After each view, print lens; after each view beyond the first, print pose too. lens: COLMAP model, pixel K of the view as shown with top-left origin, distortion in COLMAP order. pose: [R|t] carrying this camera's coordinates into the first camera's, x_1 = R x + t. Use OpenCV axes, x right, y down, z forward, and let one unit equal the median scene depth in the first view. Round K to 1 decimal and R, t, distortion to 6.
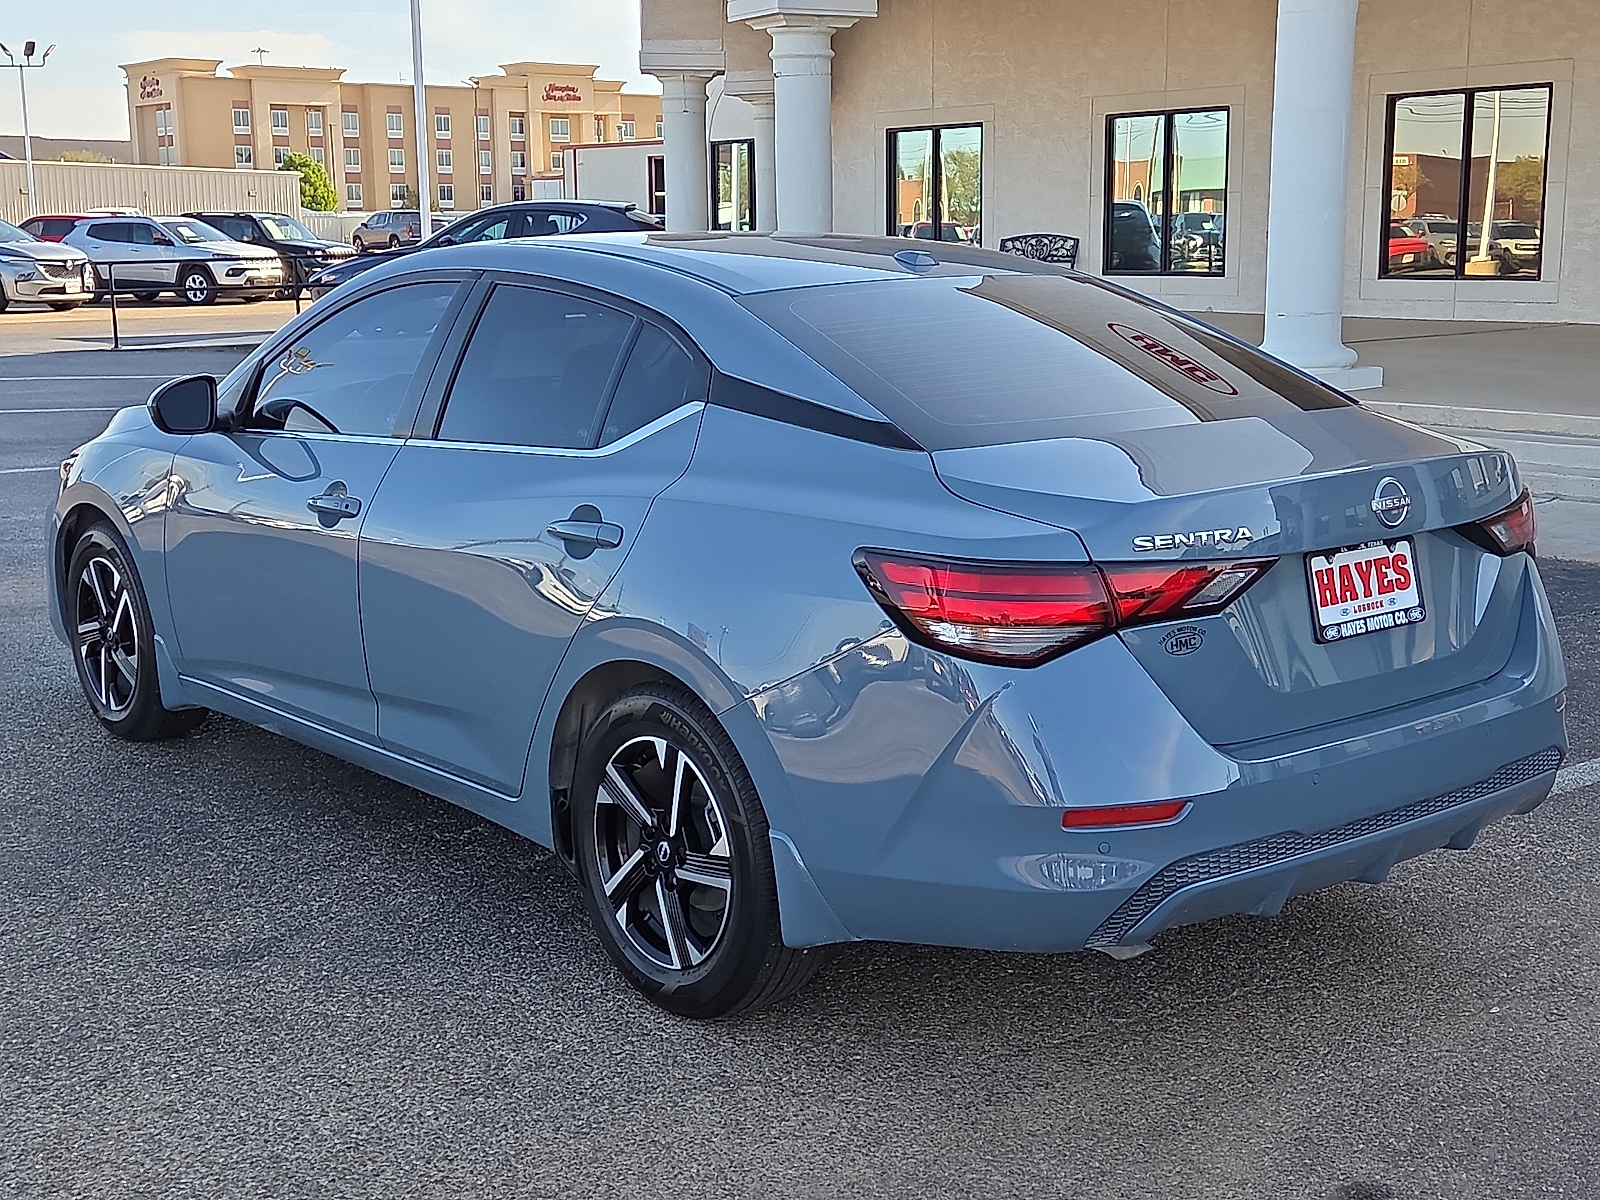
lens RADIAL K [[2122.9, 0, 800.0], [0, 2122.9, 600.0], [0, 0, 1]] dist [0.079677, -0.064913]
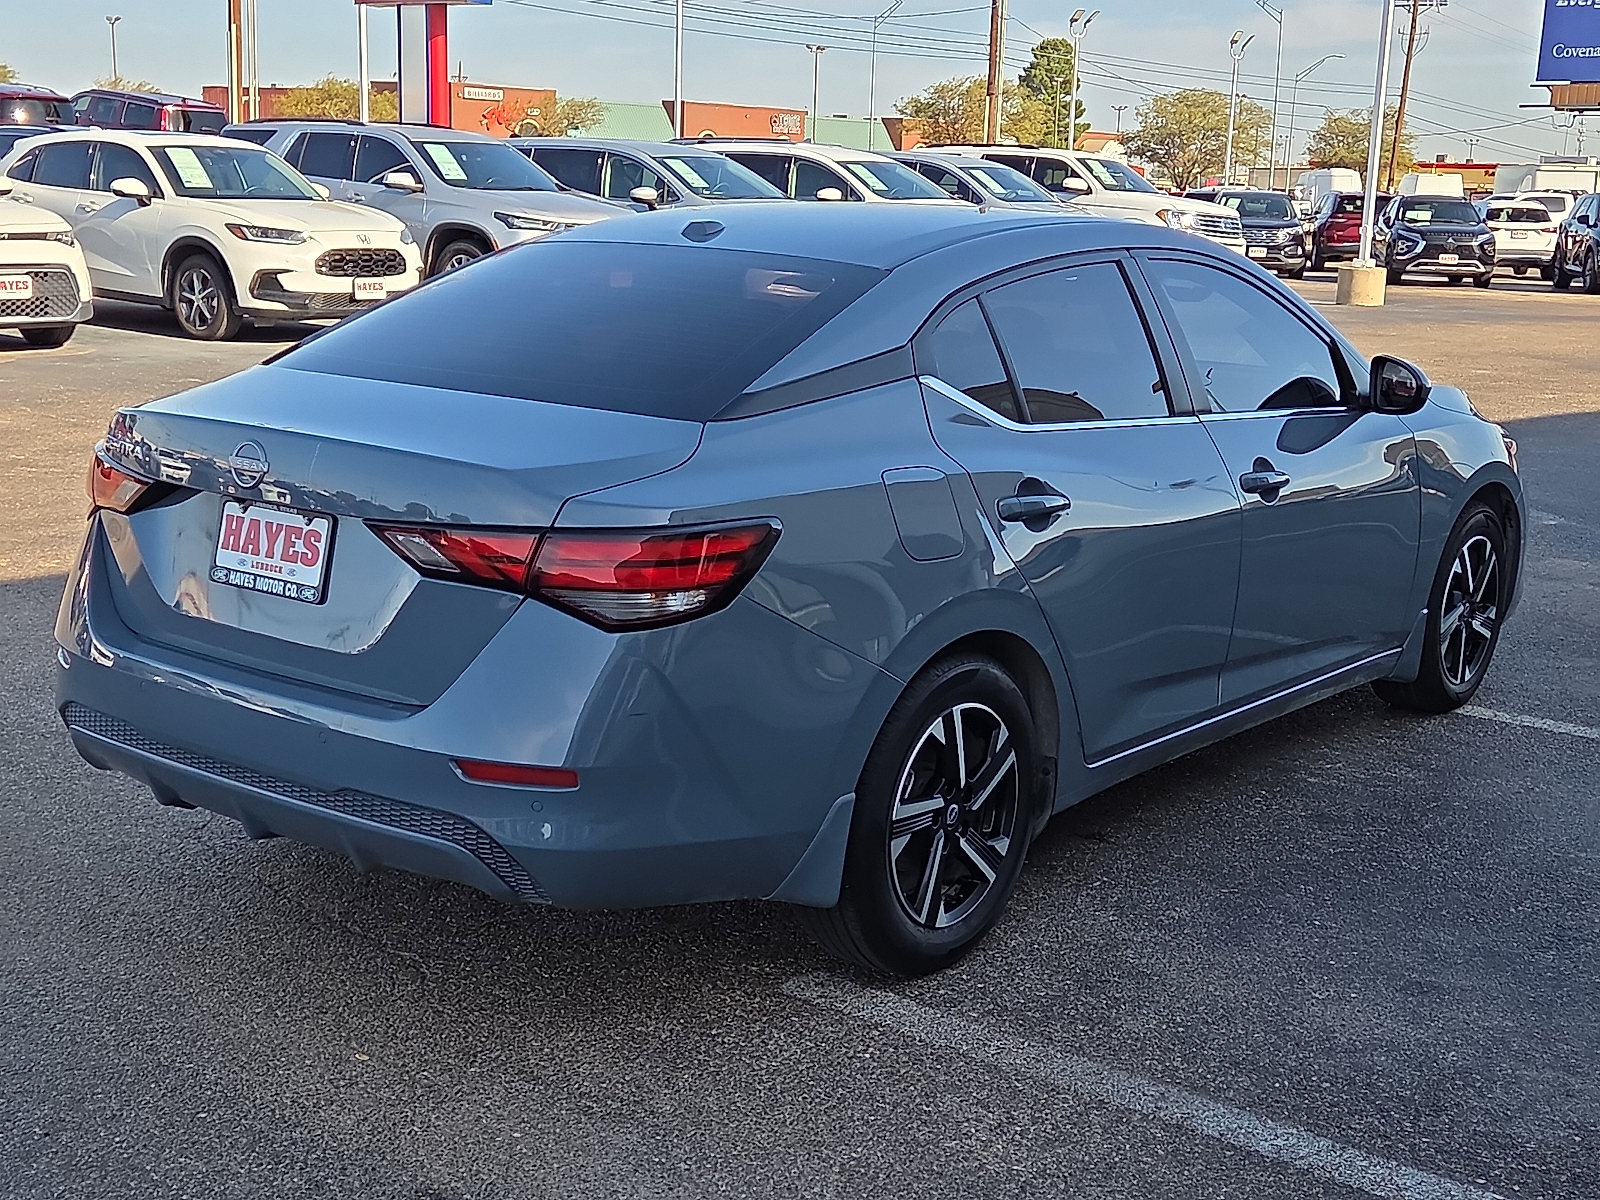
lens RADIAL K [[2051.2, 0, 800.0], [0, 2051.2, 600.0], [0, 0, 1]] dist [0.076697, -0.076986]
pose [[0.222727, 0.219309, -0.949893, 2.982485], [-0.209677, 0.962341, 0.173019, -0.485229], [0.952065, 0.160634, 0.260323, 2.342941]]
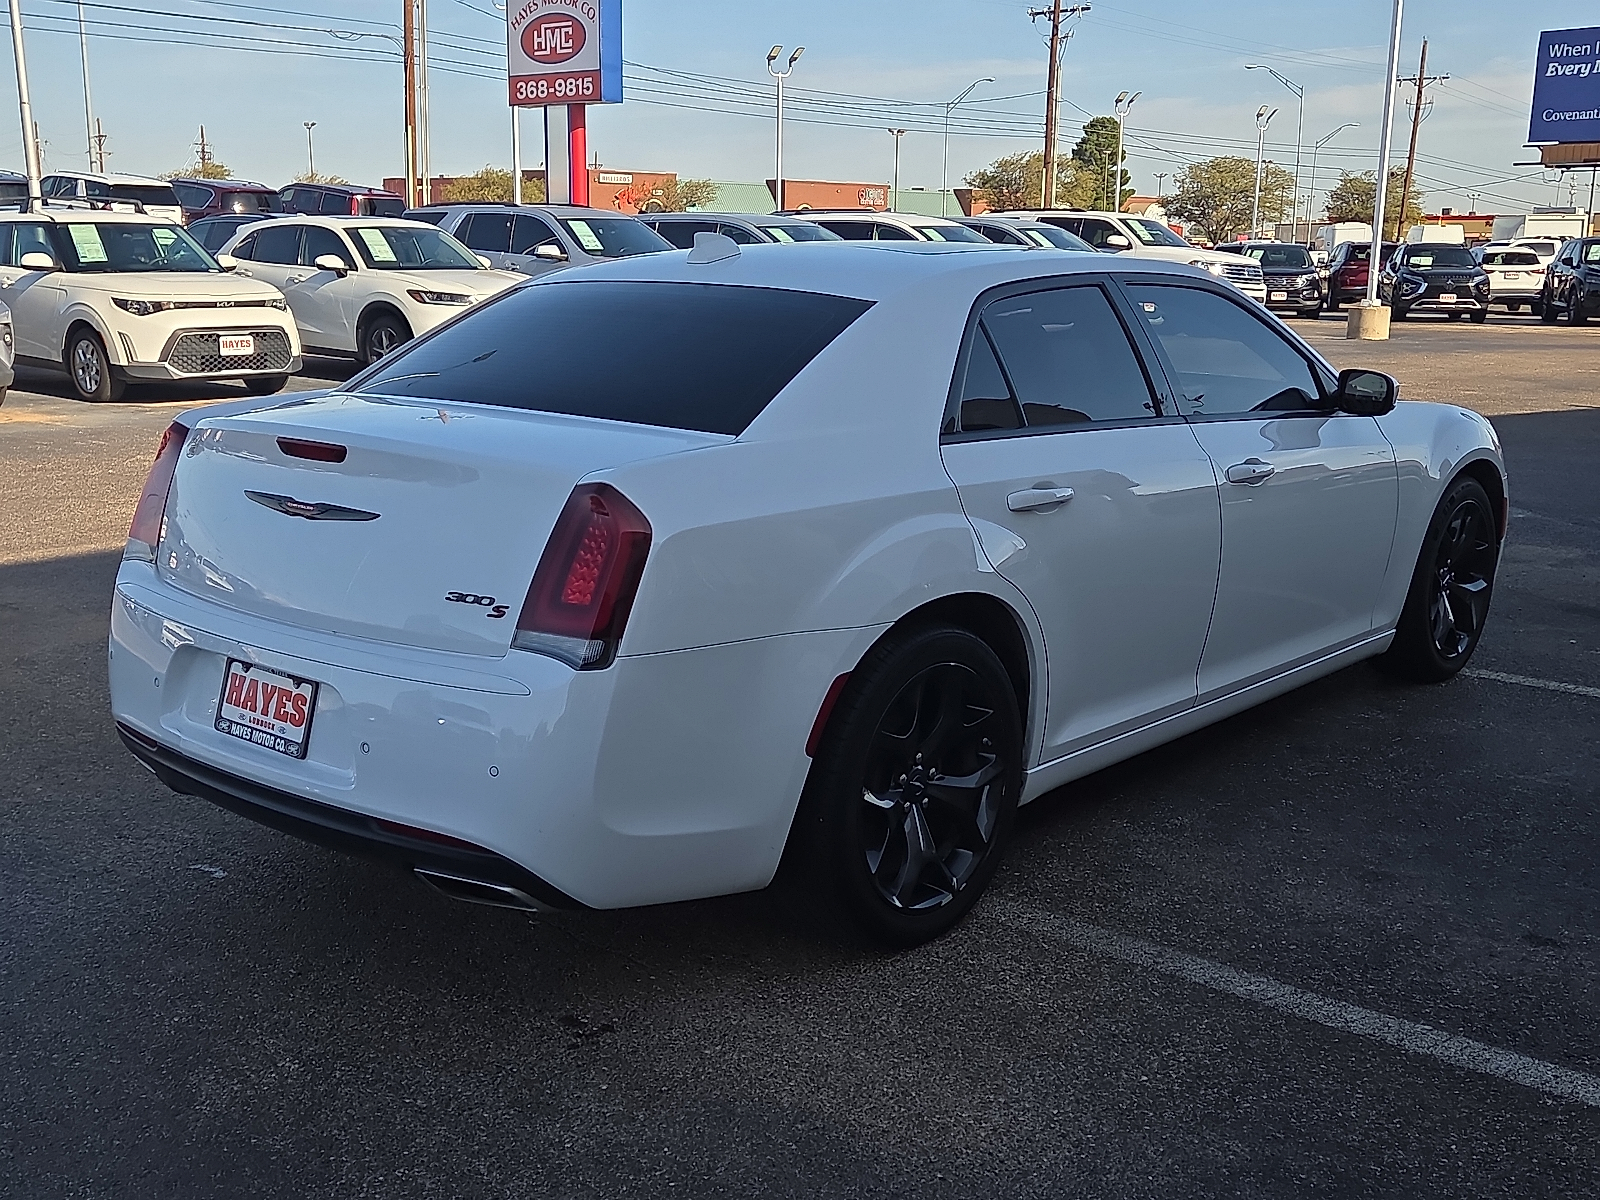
lens RADIAL K [[1781.6, 0, 795.5], [0, 1781.6, 618.6], [0, 0, 1]] dist [0.079472, -0.088065]
pose [[0.172768, 0.219770, -0.960131, 3.064824], [-0.187310, 0.964332, 0.187026, -0.480889], [0.966988, 0.147530, 0.207771, 2.336926]]
